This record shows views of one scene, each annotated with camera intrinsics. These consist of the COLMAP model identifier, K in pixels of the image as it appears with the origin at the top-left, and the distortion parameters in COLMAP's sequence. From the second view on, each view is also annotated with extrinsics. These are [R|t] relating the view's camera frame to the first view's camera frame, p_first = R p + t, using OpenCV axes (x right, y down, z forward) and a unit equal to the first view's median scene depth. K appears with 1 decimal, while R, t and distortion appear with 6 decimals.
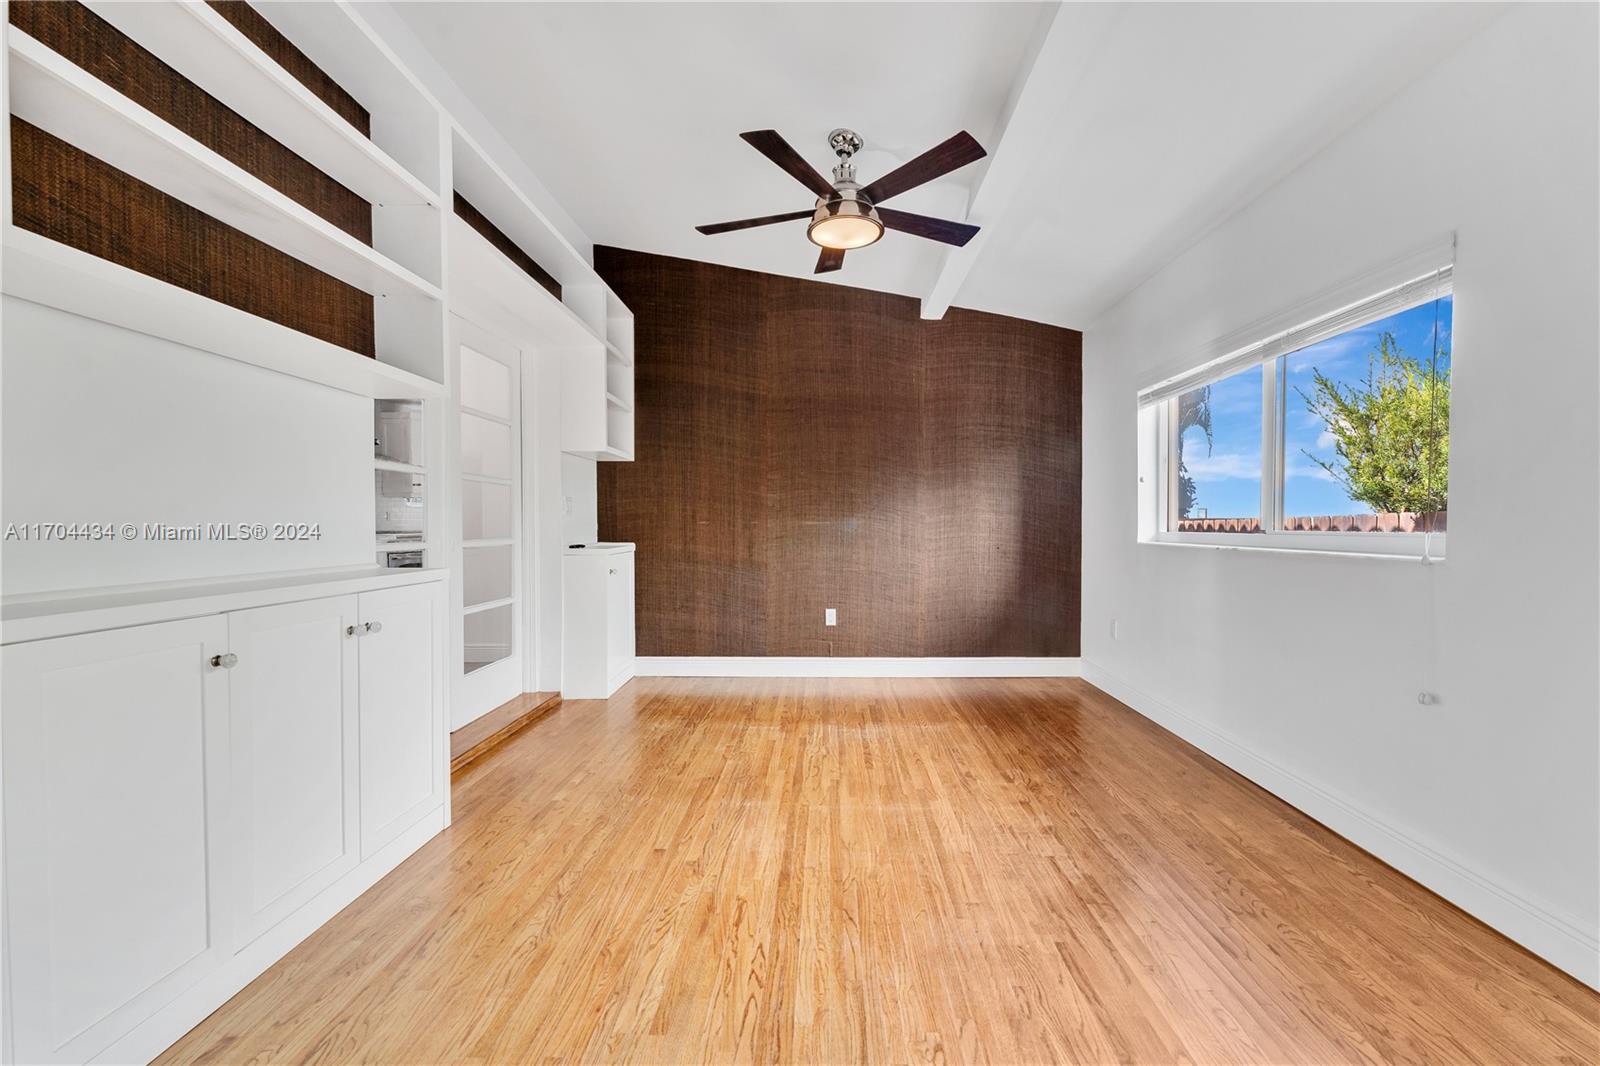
lens RADIAL K [[661.7, 0, 804.6], [0, 661.7, 533.3], [0, 0, 1]] dist [0.005085, 0.000492]
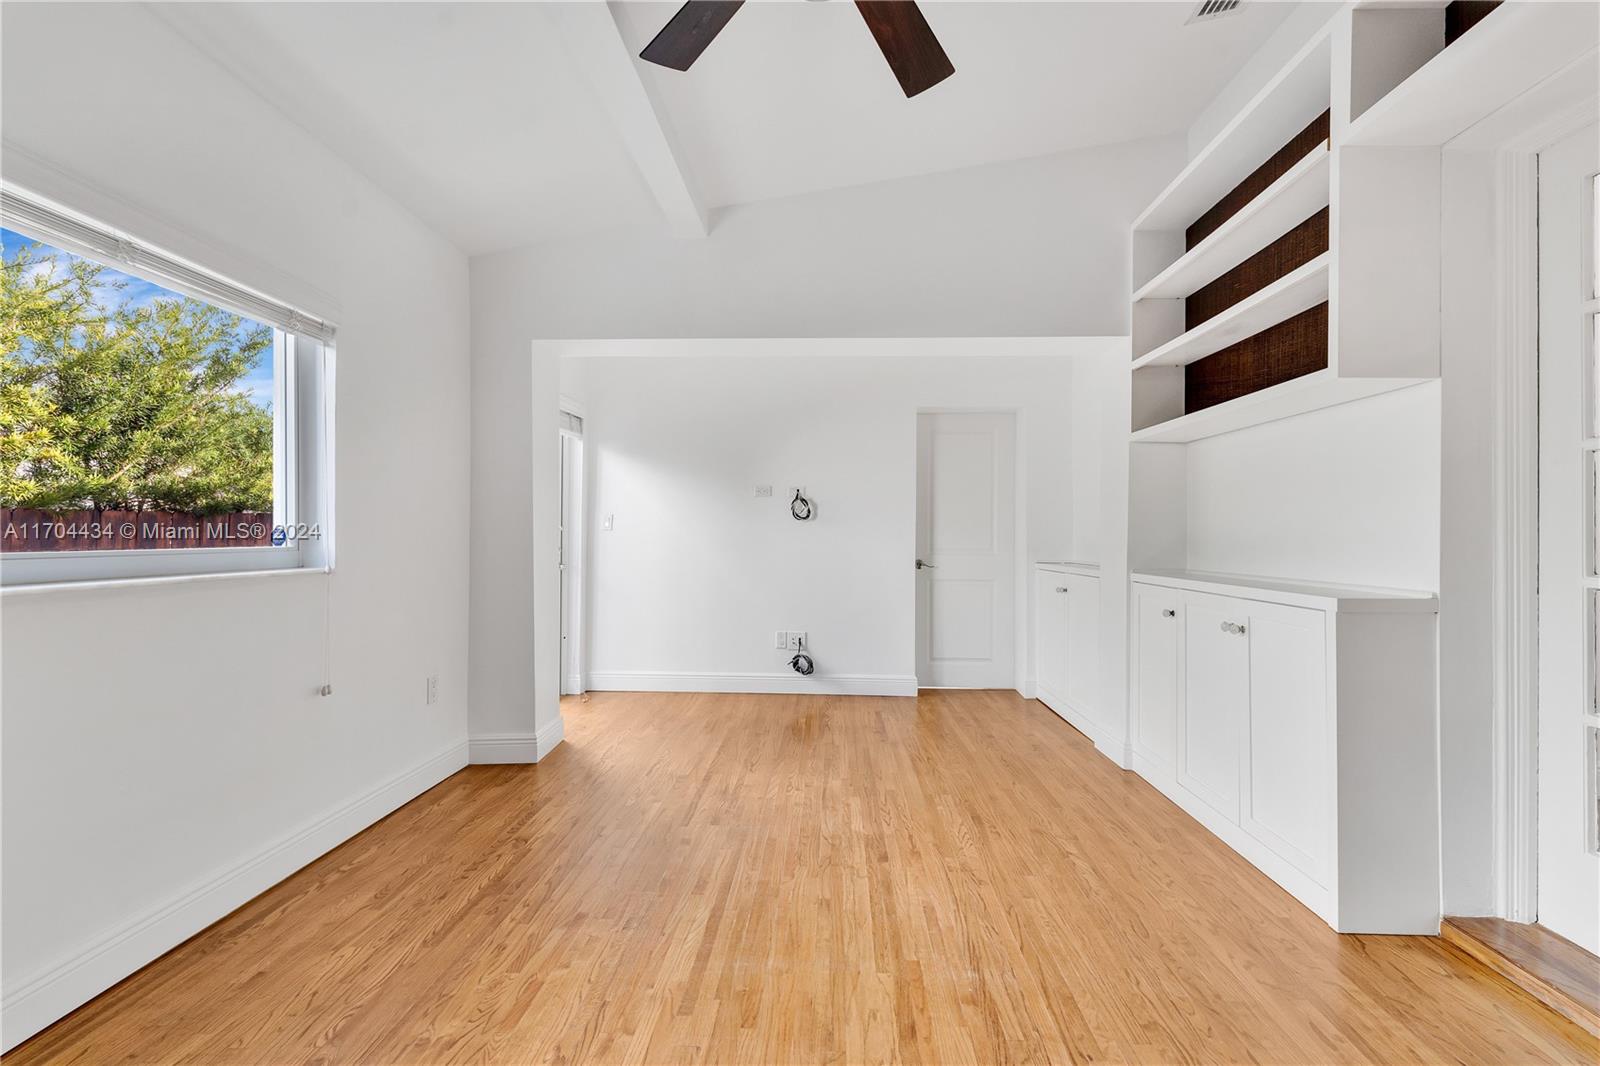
lens RADIAL K [[661.7, 0, 795.8], [0, 661.7, 533.9], [0, 0, 1]] dist [0.005085, 0.000492]
pose [[-0.999802, -0.001046, 0.019872, 0.088084], [-0.000795, 0.999920, 0.012614, -0.035854], [-0.019884, 0.012595, -0.999723, 1.962463]]
